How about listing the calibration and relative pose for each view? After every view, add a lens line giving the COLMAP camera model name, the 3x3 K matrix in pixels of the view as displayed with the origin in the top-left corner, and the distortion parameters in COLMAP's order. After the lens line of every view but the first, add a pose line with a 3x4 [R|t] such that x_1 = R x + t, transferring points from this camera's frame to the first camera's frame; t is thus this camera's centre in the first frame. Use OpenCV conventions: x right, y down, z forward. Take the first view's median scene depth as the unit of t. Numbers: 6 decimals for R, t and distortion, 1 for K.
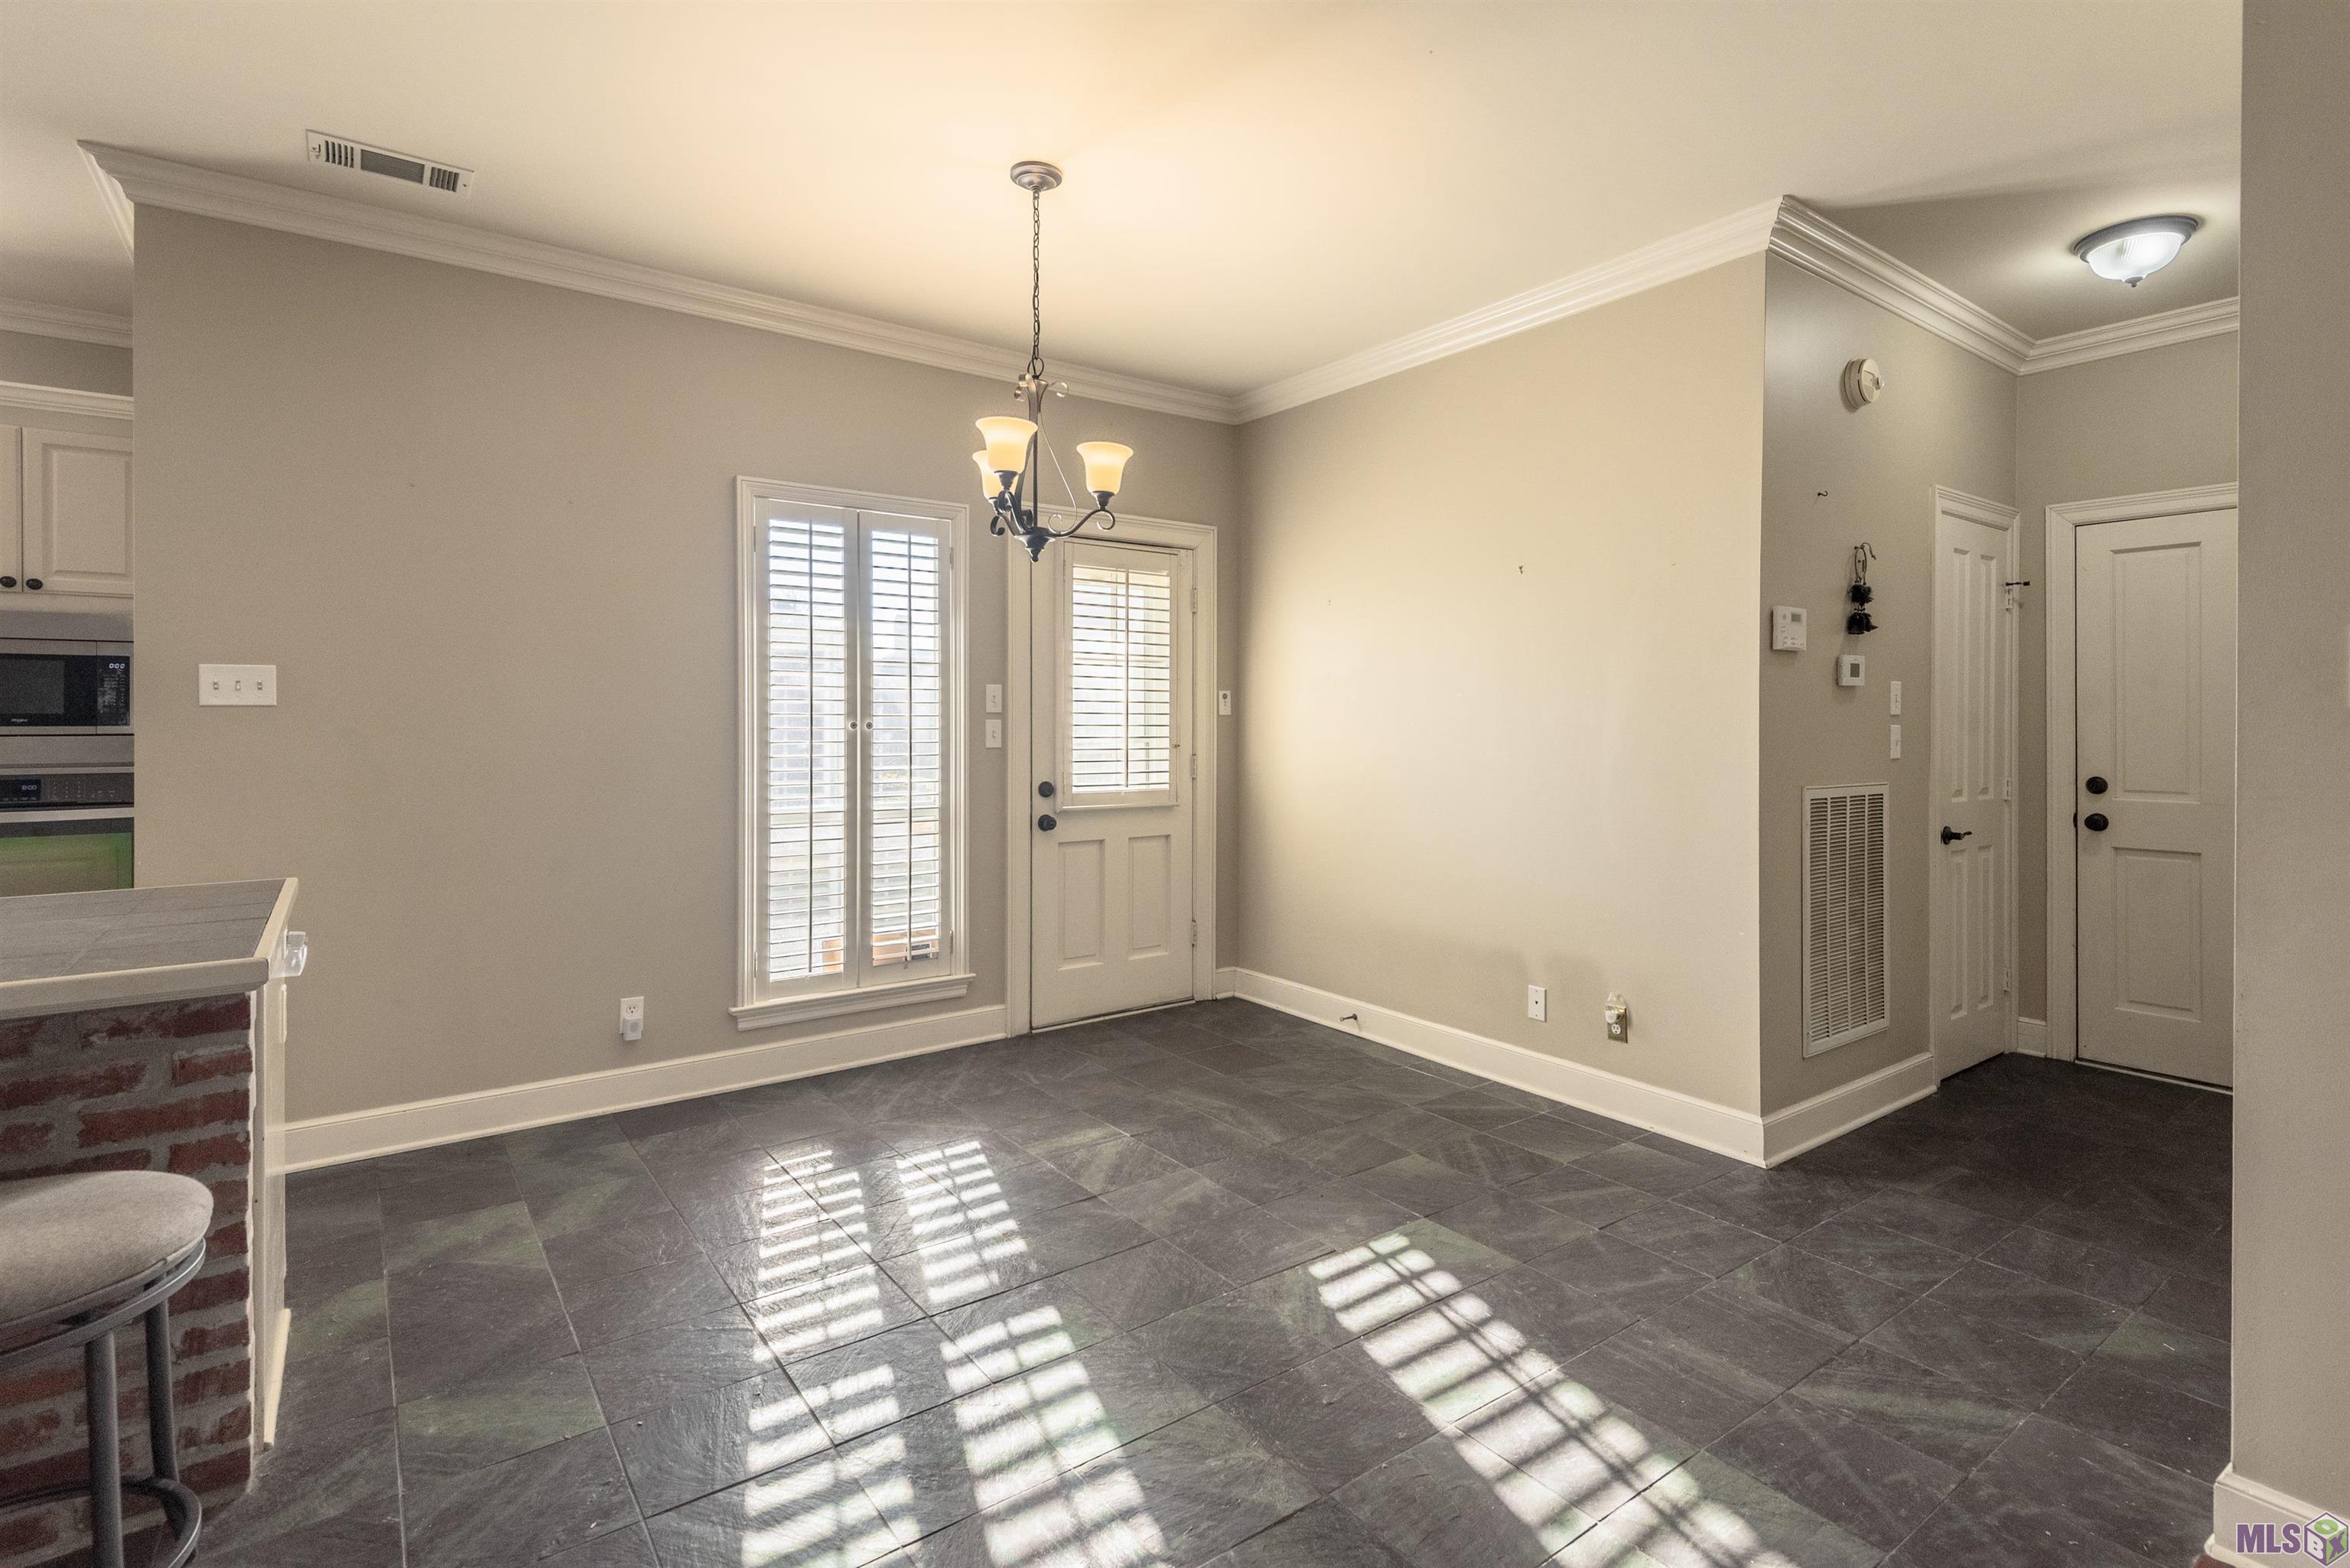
lens RADIAL K [[1098.5, 0, 1175.5], [0, 1098.5, 720.9], [0, 0, 1]] dist [-0.002008, 0.000281]
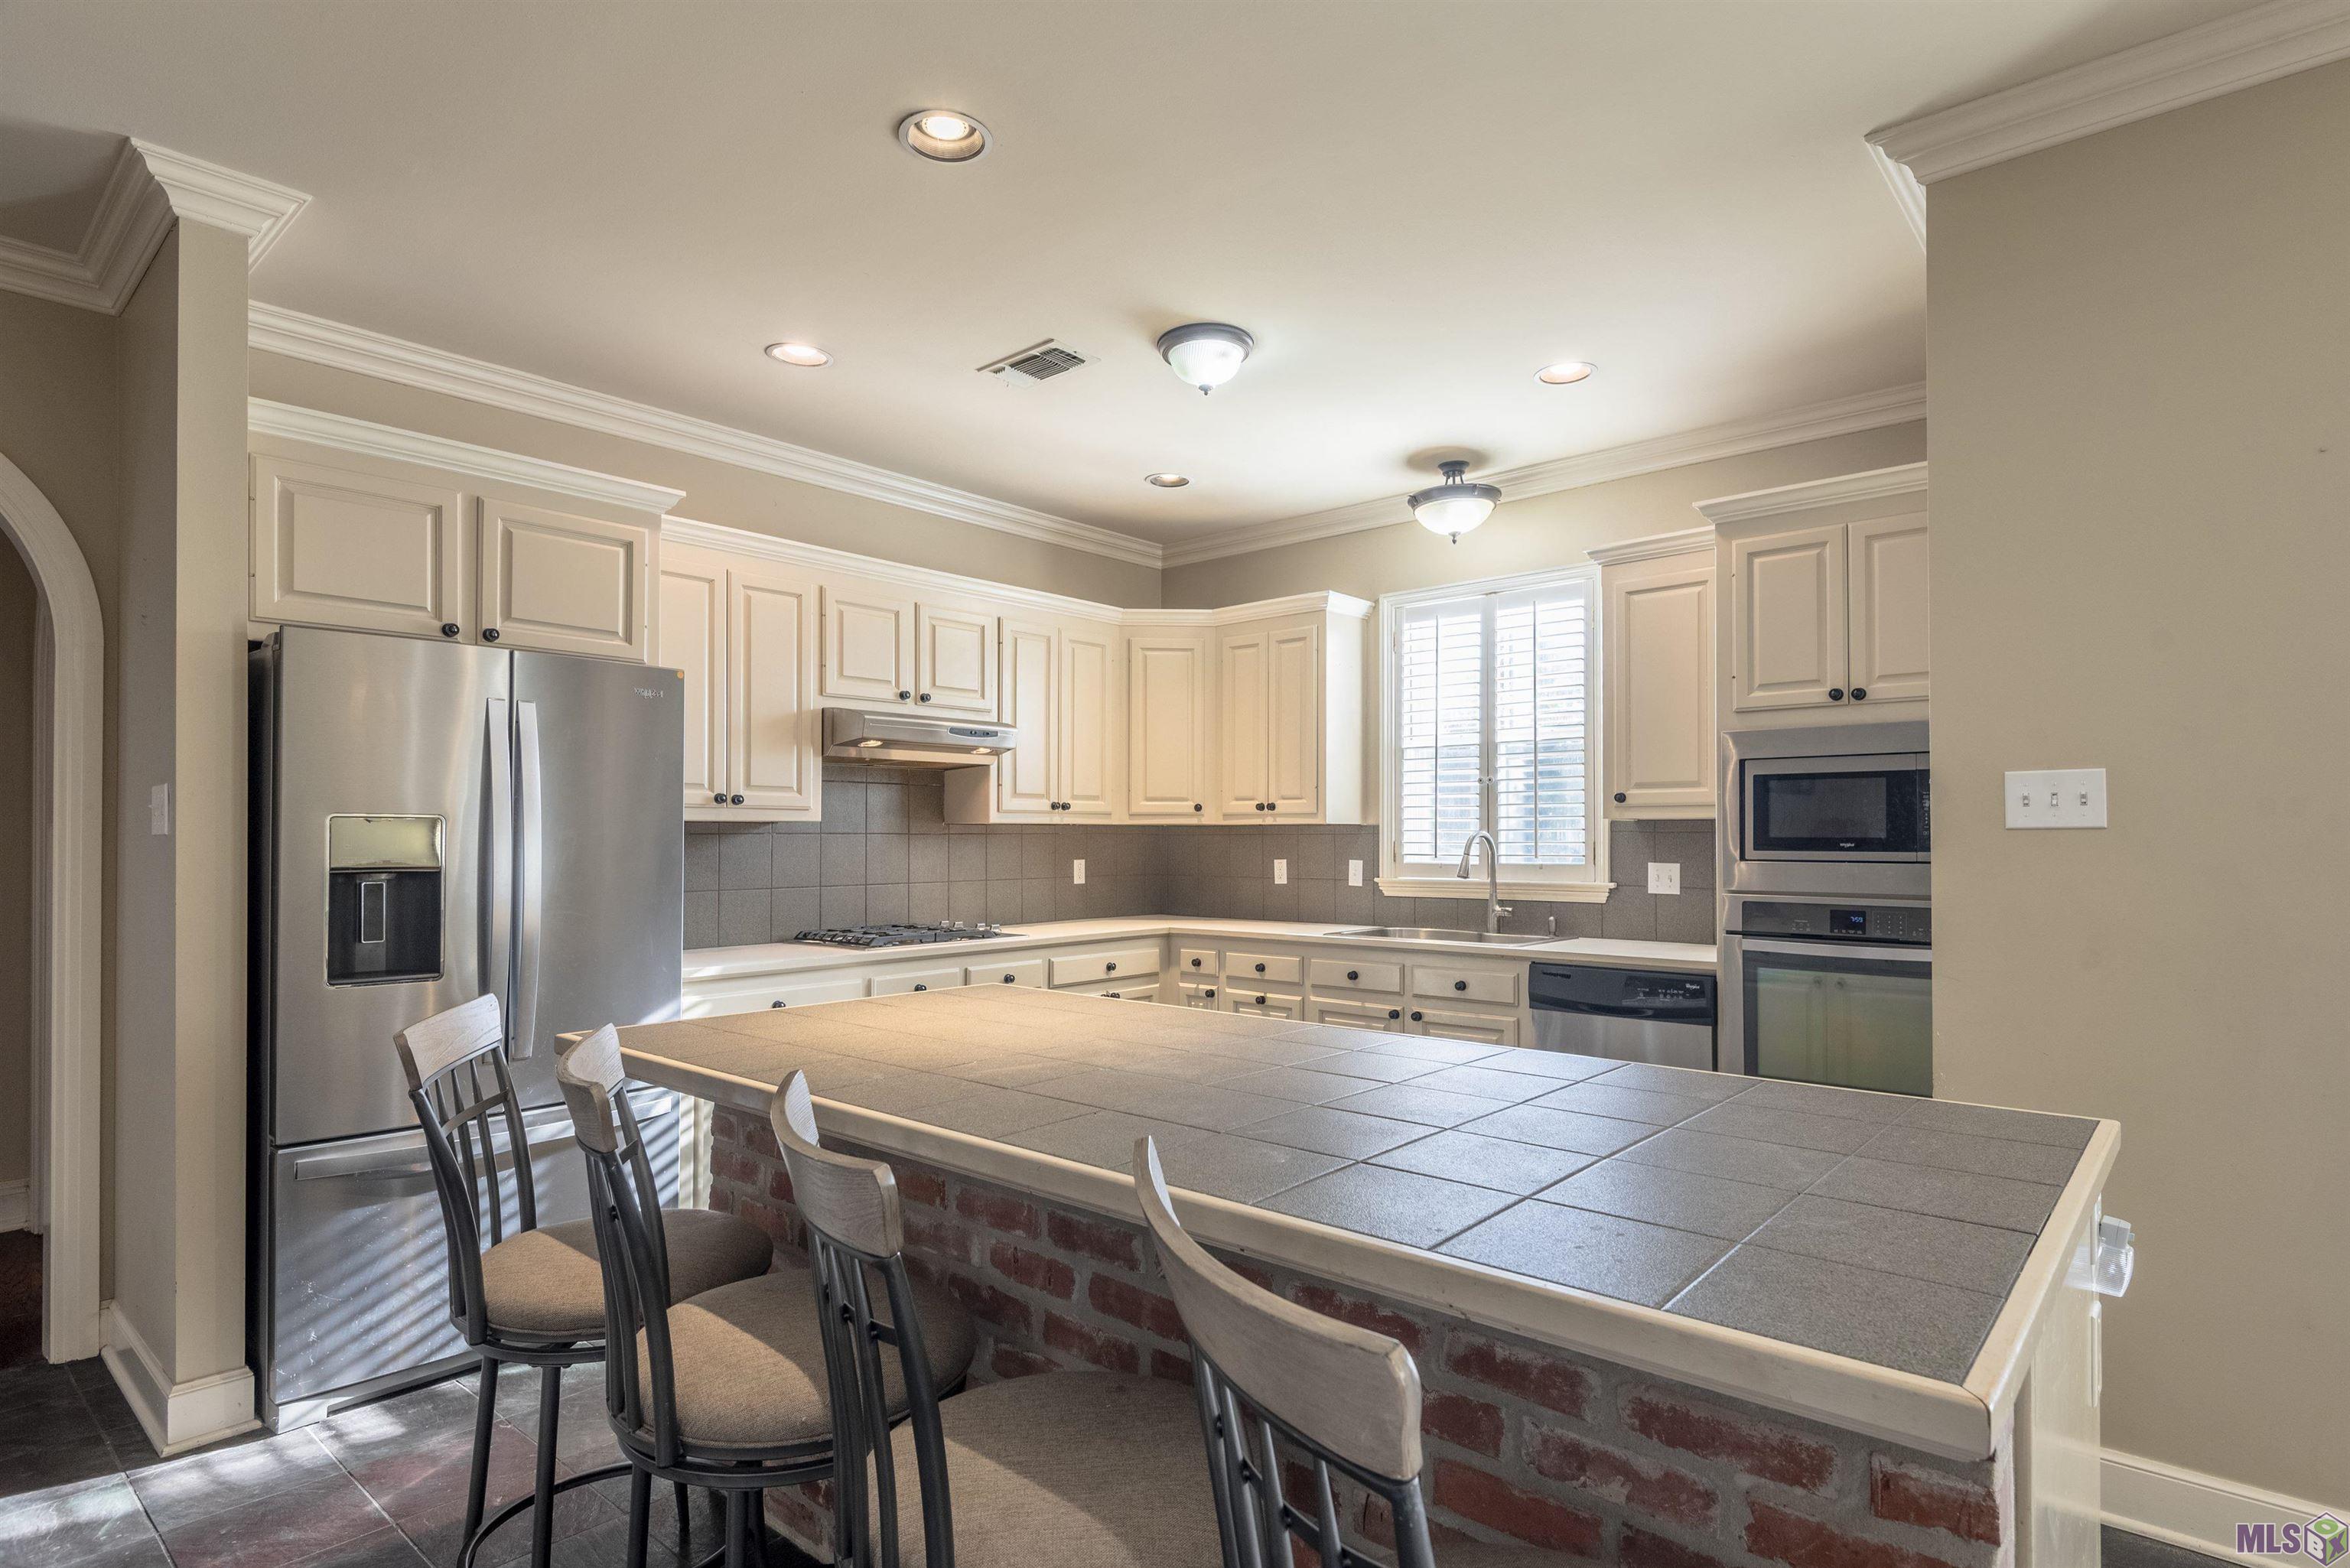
lens RADIAL K [[1214.7, 0, 1217.1], [0, 1214.7, 825.6], [0, 0, 1]] dist [0.003328, 0.000098]
pose [[0.223753, -0.010030, -0.974594, -0.219283], [0.001031, 0.999949, -0.010054, -0.008307], [0.974645, 0.001245, 0.223752, 0.309744]]
